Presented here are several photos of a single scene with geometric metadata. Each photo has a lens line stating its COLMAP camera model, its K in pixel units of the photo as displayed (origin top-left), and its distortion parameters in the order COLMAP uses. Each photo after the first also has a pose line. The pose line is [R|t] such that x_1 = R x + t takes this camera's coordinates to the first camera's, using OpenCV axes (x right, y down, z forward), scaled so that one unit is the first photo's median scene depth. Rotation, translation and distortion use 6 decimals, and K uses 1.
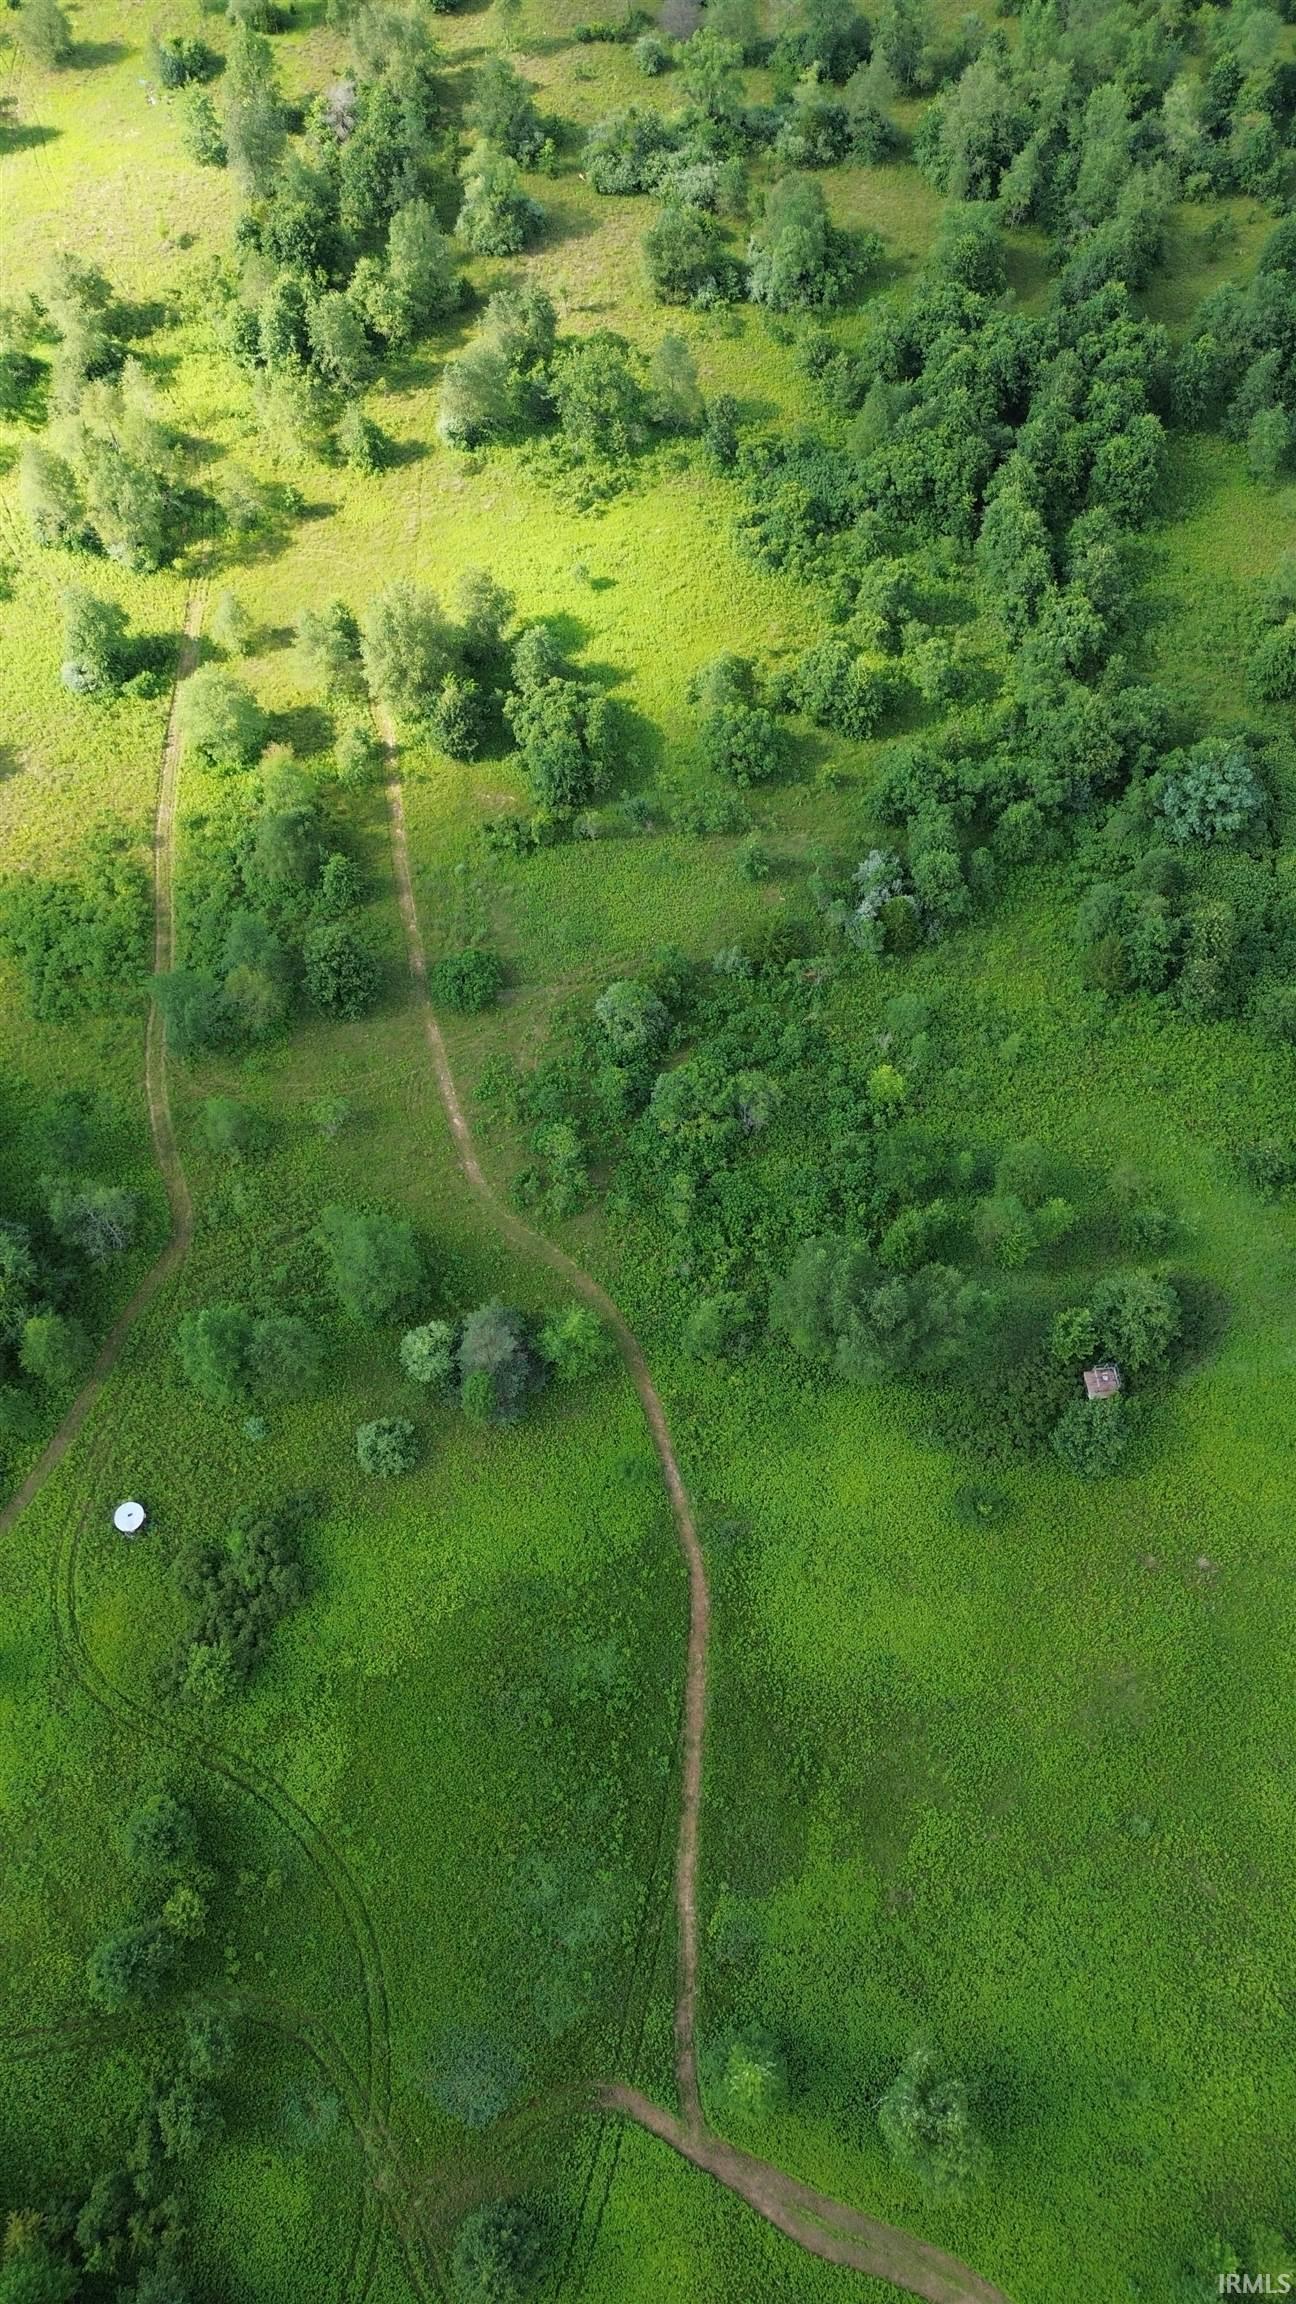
lens RADIAL K [[1634.8, 0, 648.0], [0, 1634.8, 1152.0], [0, 0, 1]] dist [0.045612, -0.032492]
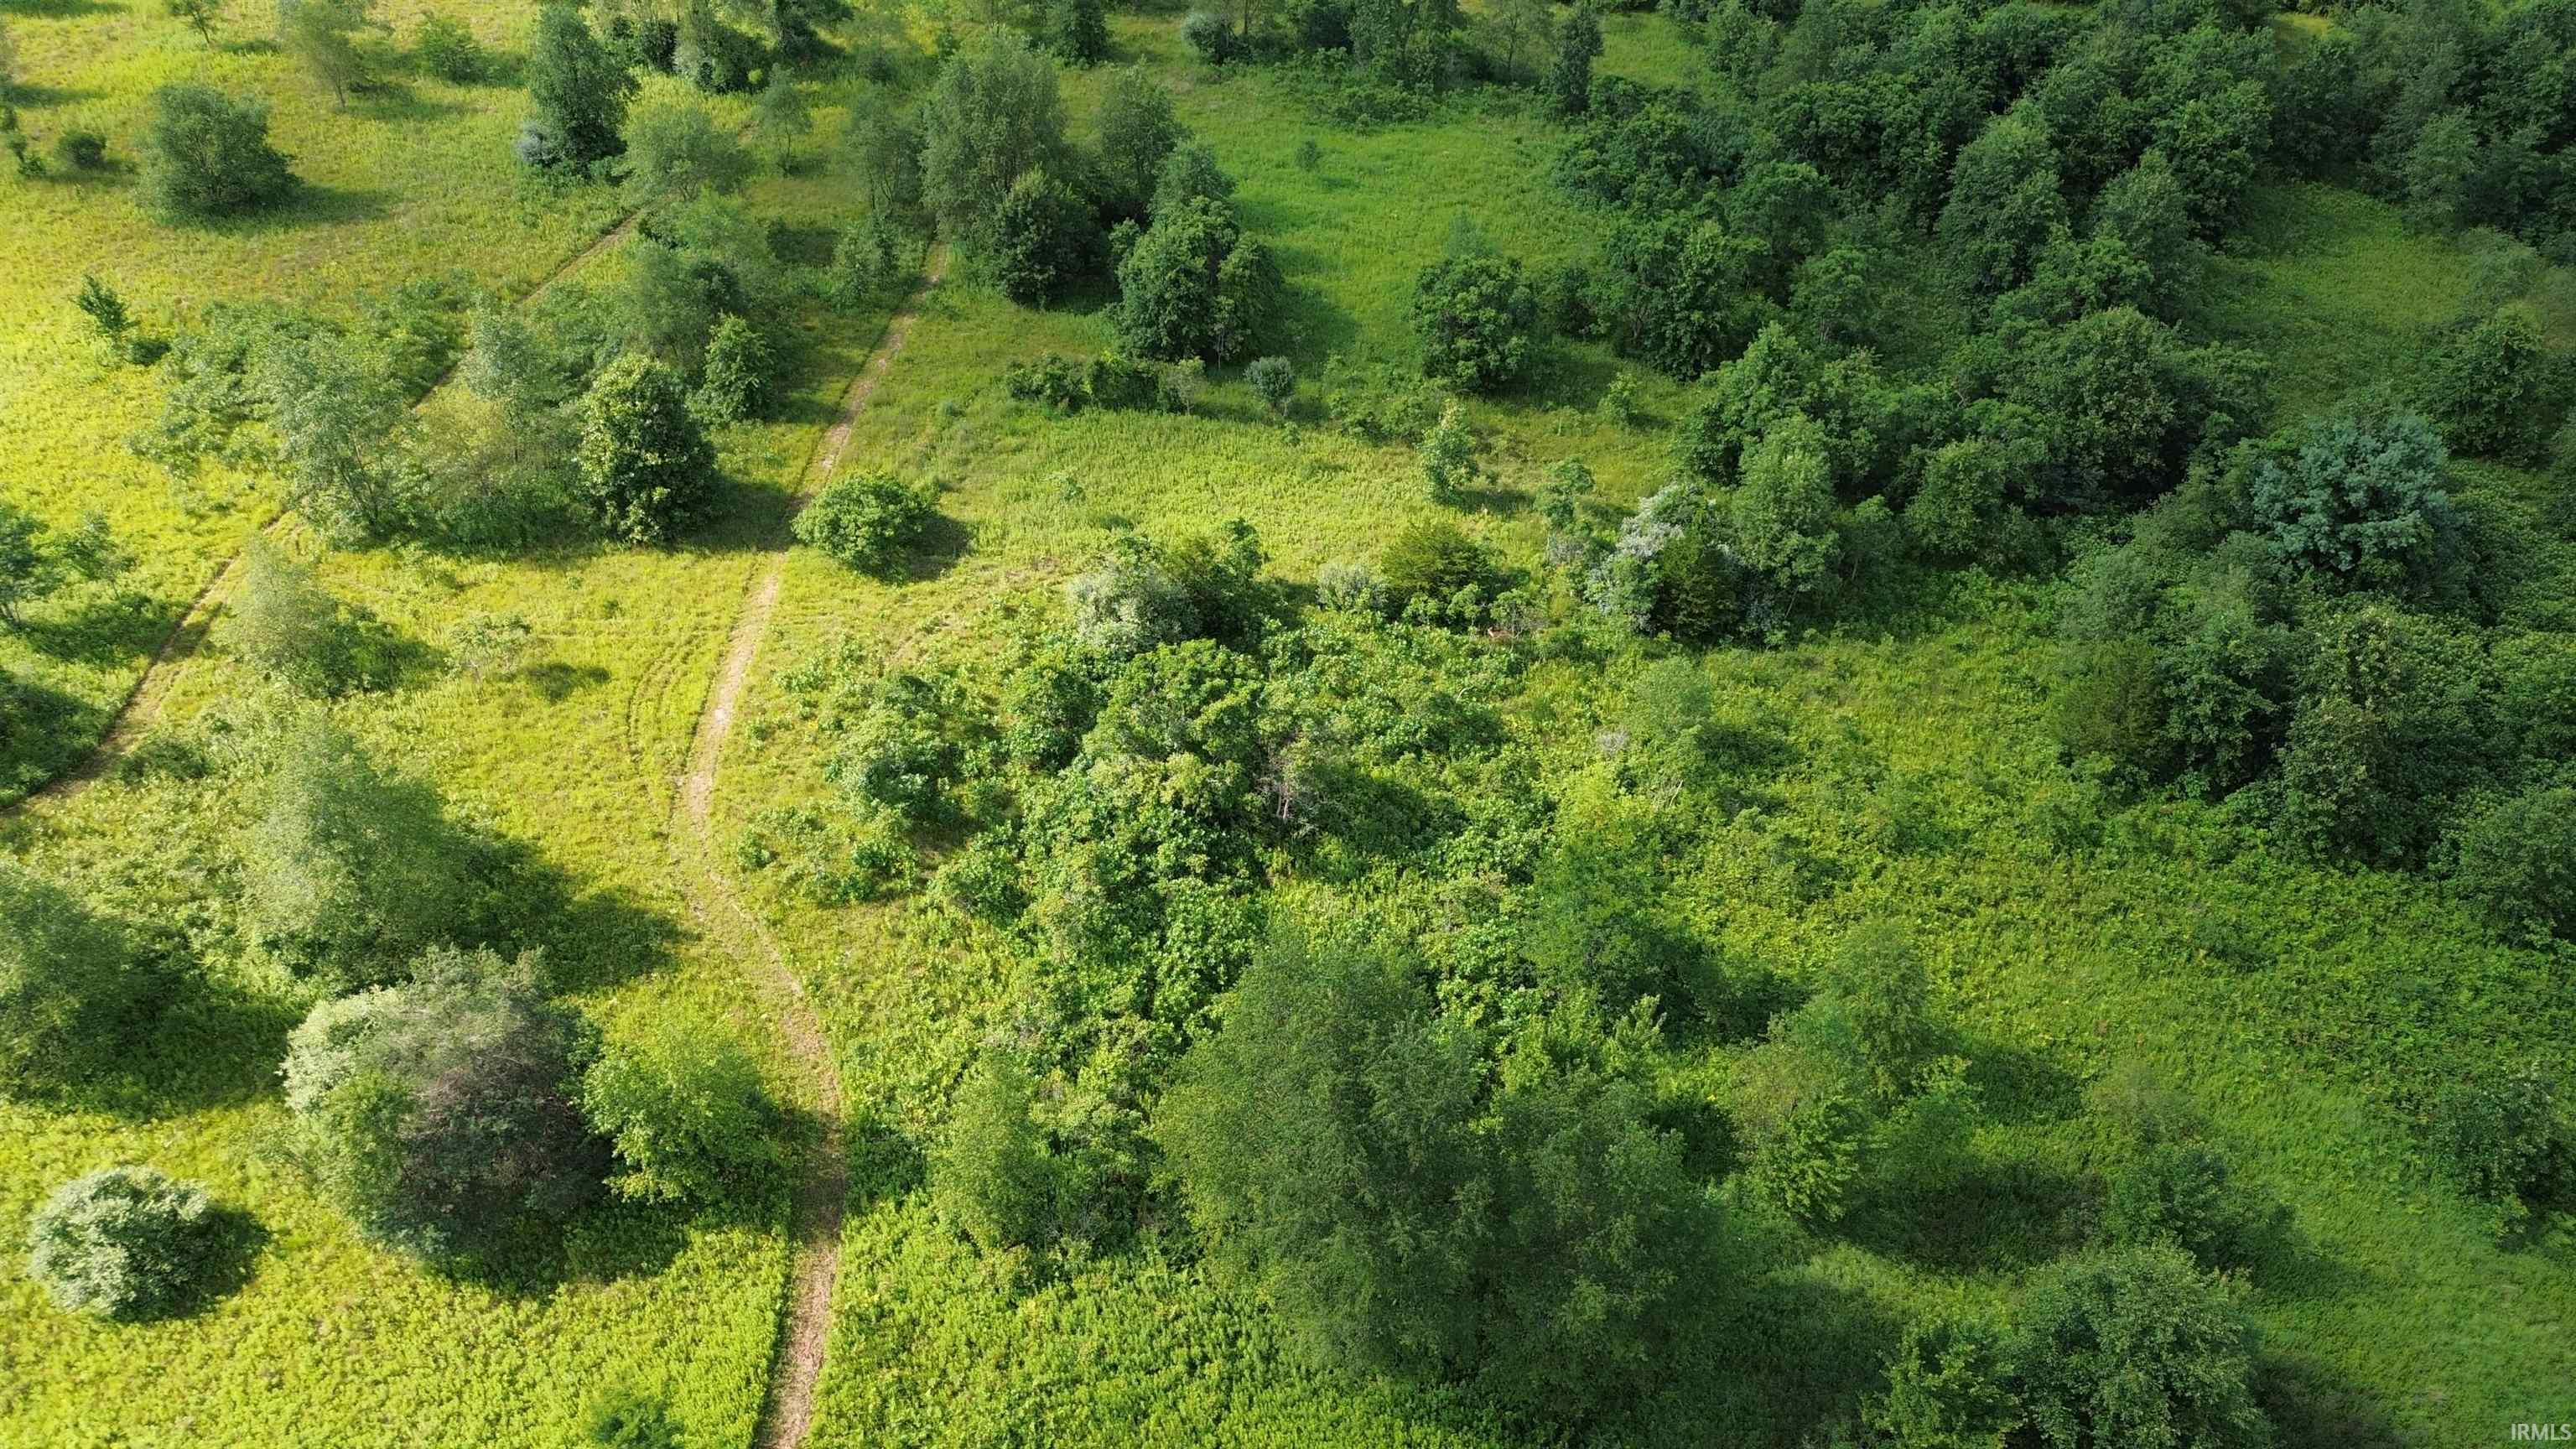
lens RADIAL K [[1827.8, 0, 1288.0], [0, 1827.8, 724.5], [0, 0, 1]] dist [0.045612, -0.032492]
pose [[0.965963, 0.186168, -0.179603, 0.139491], [-0.241770, 0.896655, -0.370887, 0.138607], [0.091995, 0.401686, 0.911145, 0.476019]]
